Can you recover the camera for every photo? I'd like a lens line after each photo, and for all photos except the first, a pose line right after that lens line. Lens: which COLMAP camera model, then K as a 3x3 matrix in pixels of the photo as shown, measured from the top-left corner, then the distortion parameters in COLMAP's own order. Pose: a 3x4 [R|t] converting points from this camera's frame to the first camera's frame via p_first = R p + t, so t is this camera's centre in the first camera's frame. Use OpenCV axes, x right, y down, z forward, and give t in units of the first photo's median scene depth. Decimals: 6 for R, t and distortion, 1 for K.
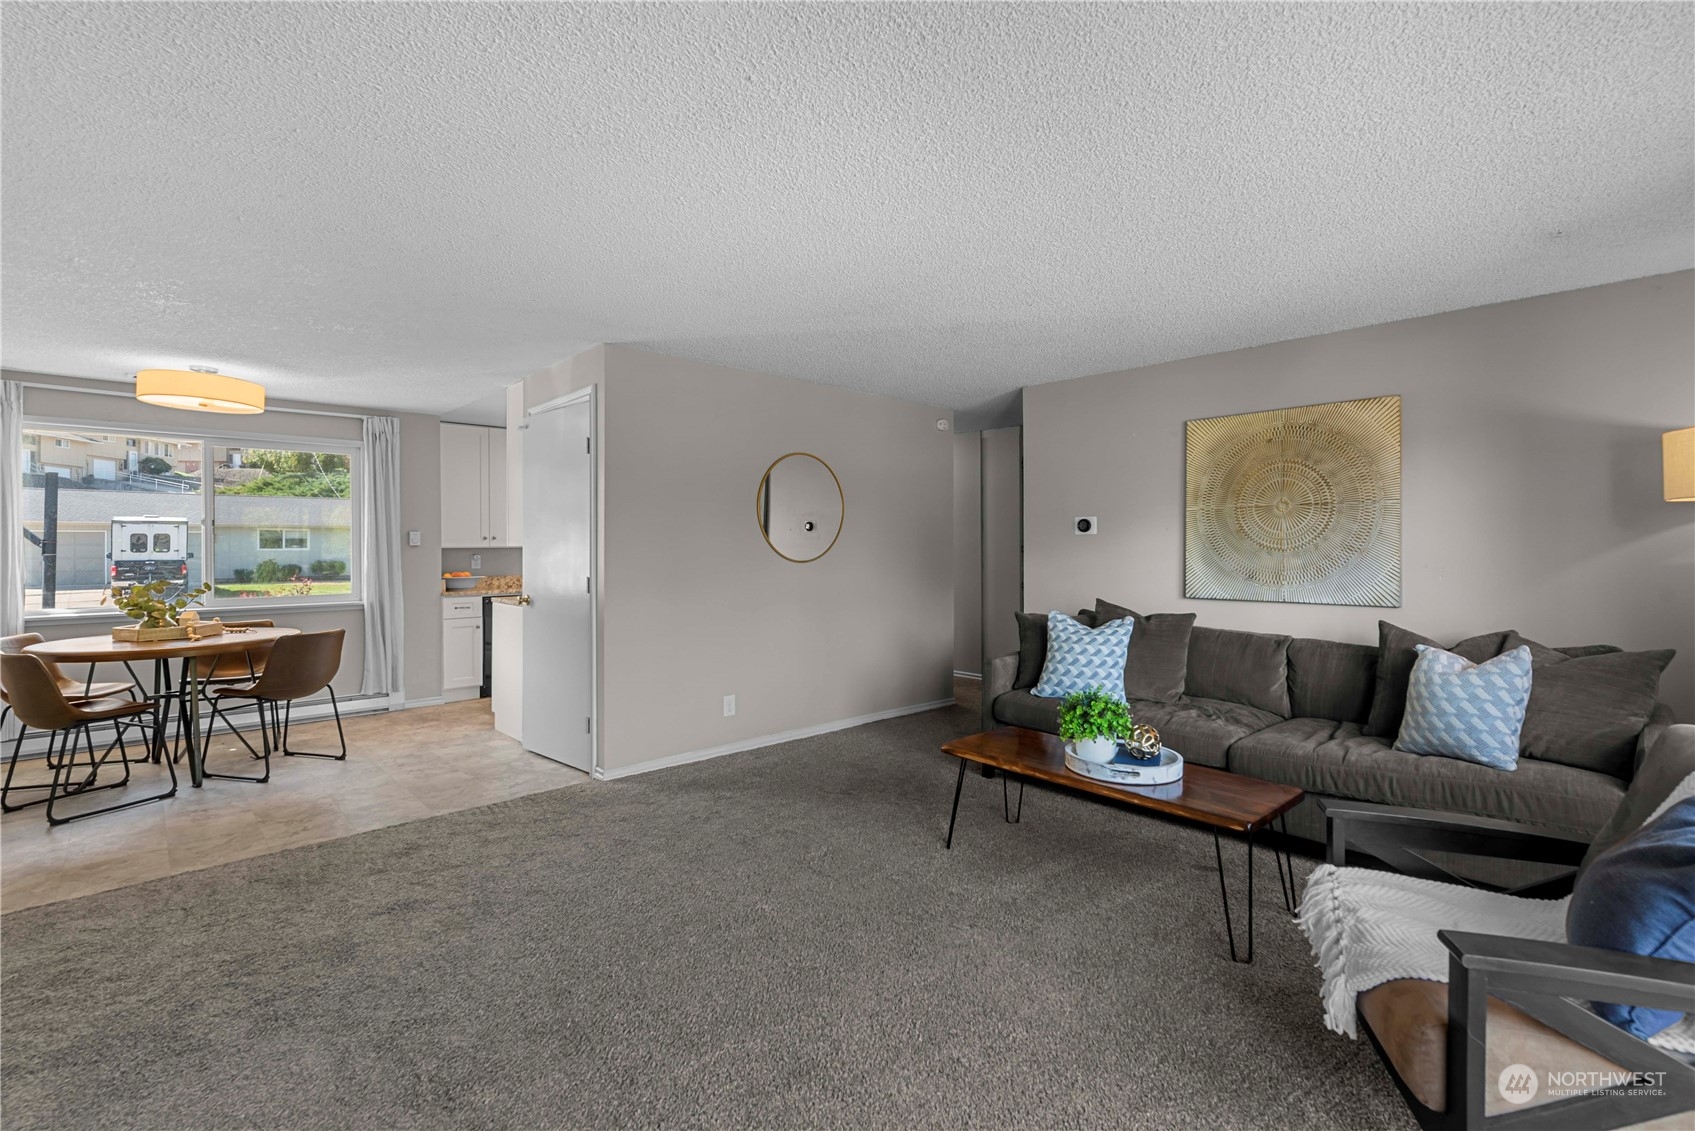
lens RADIAL K [[740.1, 0, 847.5], [0, 740.1, 565.5], [0, 0, 1]] dist [0.002230, 0.000388]
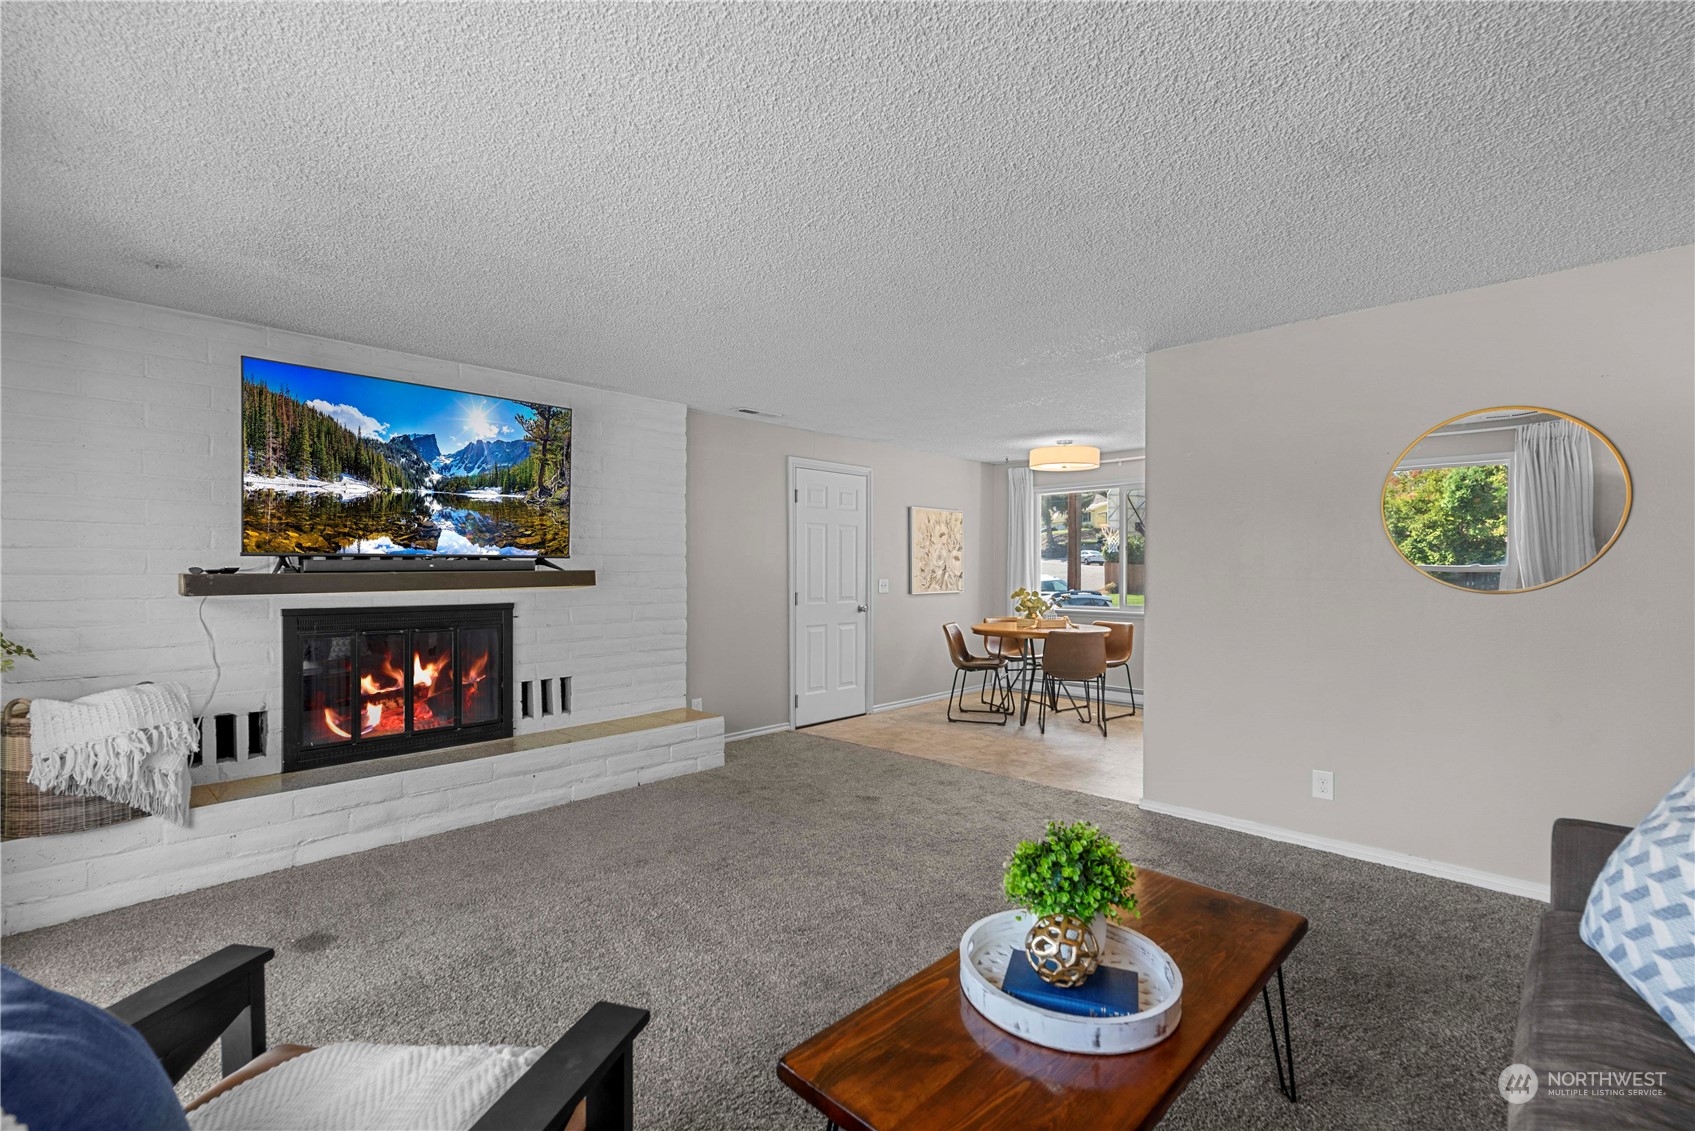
lens RADIAL K [[731.8, 0, 847.5], [0, 731.8, 565.5], [0, 0, 1]] dist [0.002257, 0.000325]
pose [[0.085661, -0.000045, -0.996324, 0.549371], [-0.028842, 0.999581, -0.002524, -0.009264], [0.995907, 0.028952, 0.085624, 0.500596]]
